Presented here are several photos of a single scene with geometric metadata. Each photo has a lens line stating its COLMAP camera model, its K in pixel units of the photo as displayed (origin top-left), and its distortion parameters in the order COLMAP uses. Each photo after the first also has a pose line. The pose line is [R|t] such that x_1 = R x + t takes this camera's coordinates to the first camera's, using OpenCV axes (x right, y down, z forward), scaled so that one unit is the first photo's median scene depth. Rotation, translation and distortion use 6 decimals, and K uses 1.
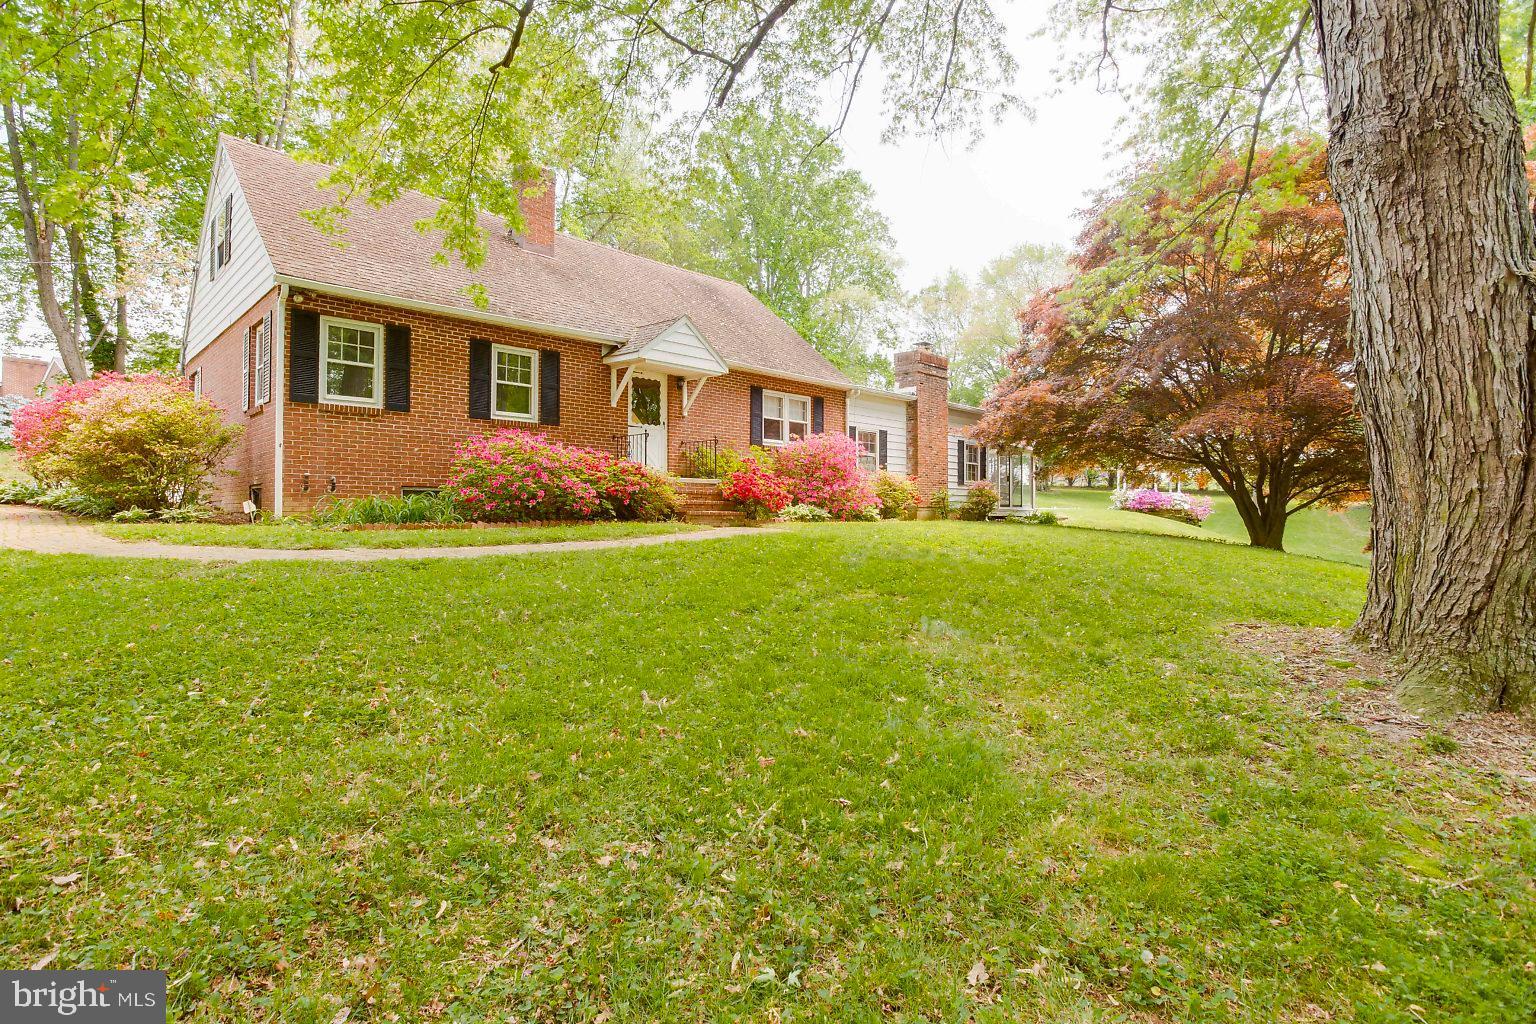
lens RADIAL K [[755.7, 0, 764.9], [0, 755.7, 511.7], [0, 0, 1]] dist [-0.040620, 0.007101]
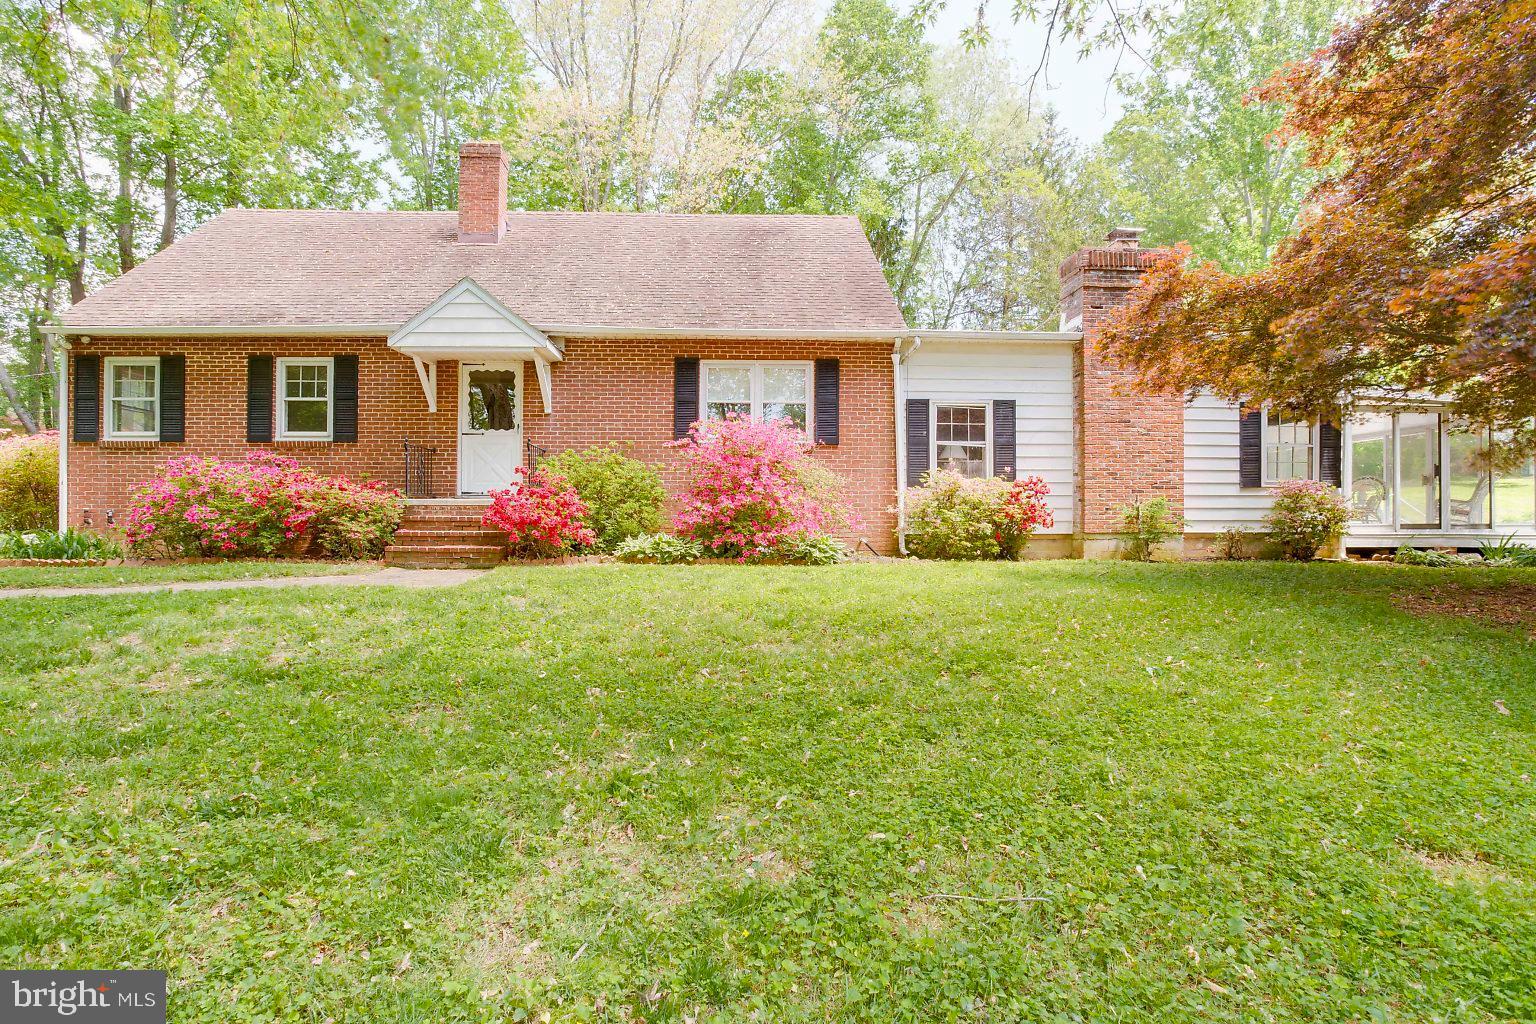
lens RADIAL K [[755.7, 0, 765.3], [0, 755.7, 513.0], [0, 0, 1]] dist [-0.040620, 0.007101]
pose [[0.739846, -0.024623, -0.672325, 0.495532], [0.004711, 0.999495, -0.031421, -0.006263], [0.672759, 0.020080, 0.739589, 0.557952]]
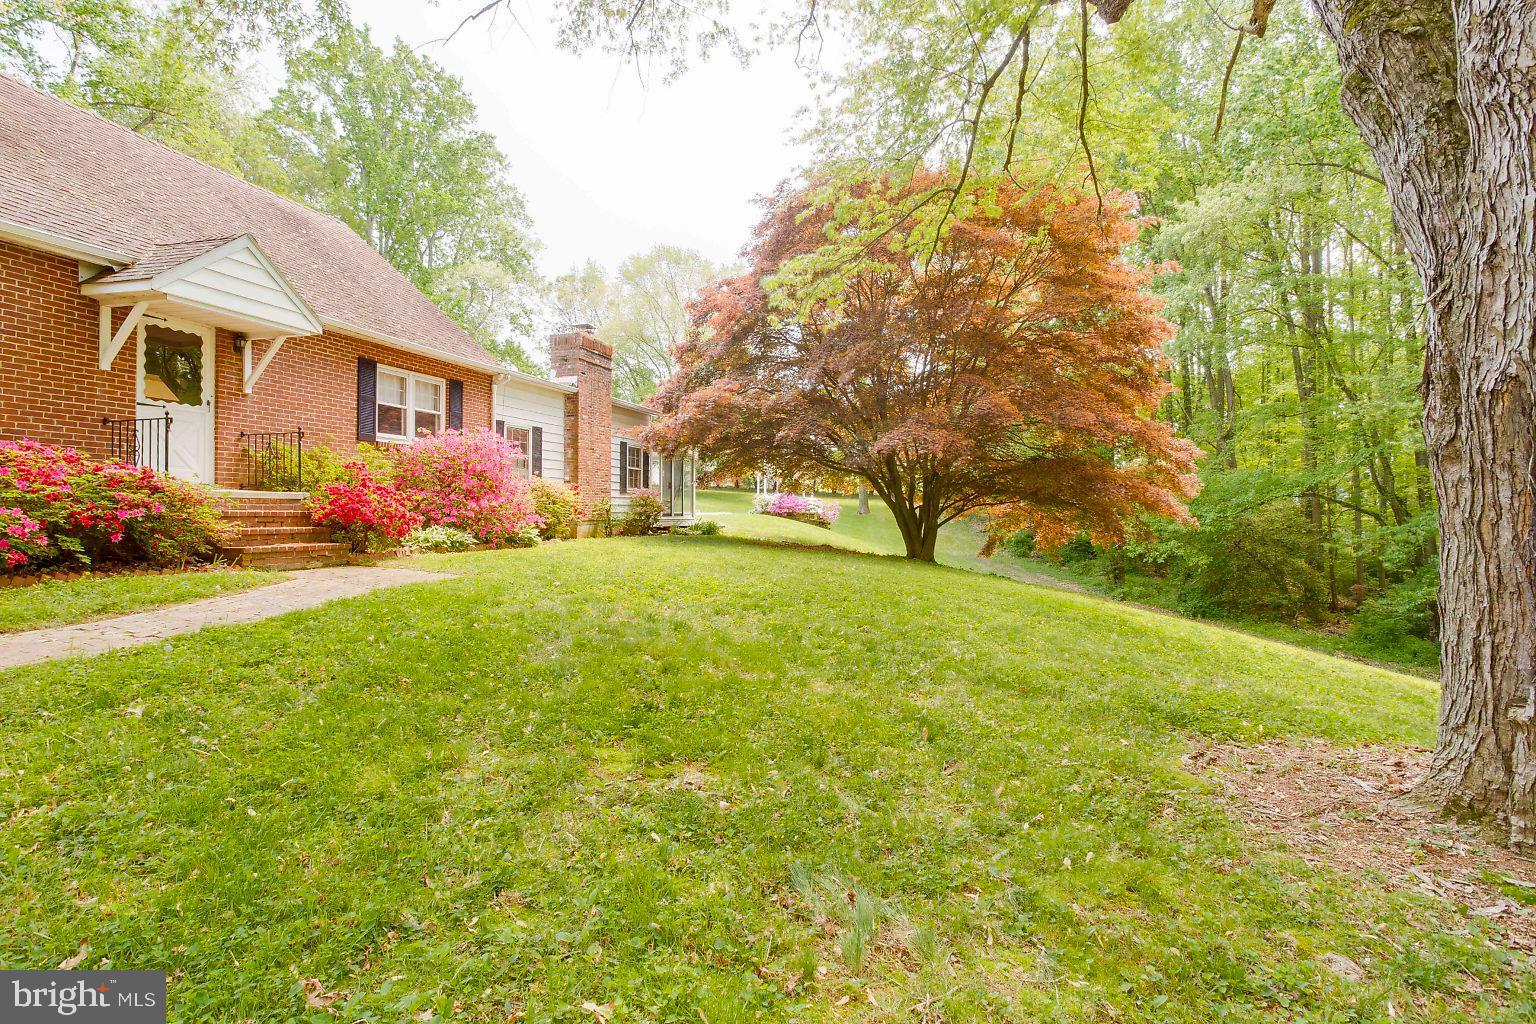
lens RADIAL K [[755.7, 0, 747.6], [0, 755.7, 501.4], [0, 0, 1]] dist [-0.040620, 0.007101]
pose [[0.893498, 0.004914, 0.449041, -0.006276], [-0.001610, 0.999969, -0.007739, -0.026593], [-0.449065, 0.006192, 0.893478, 0.210984]]
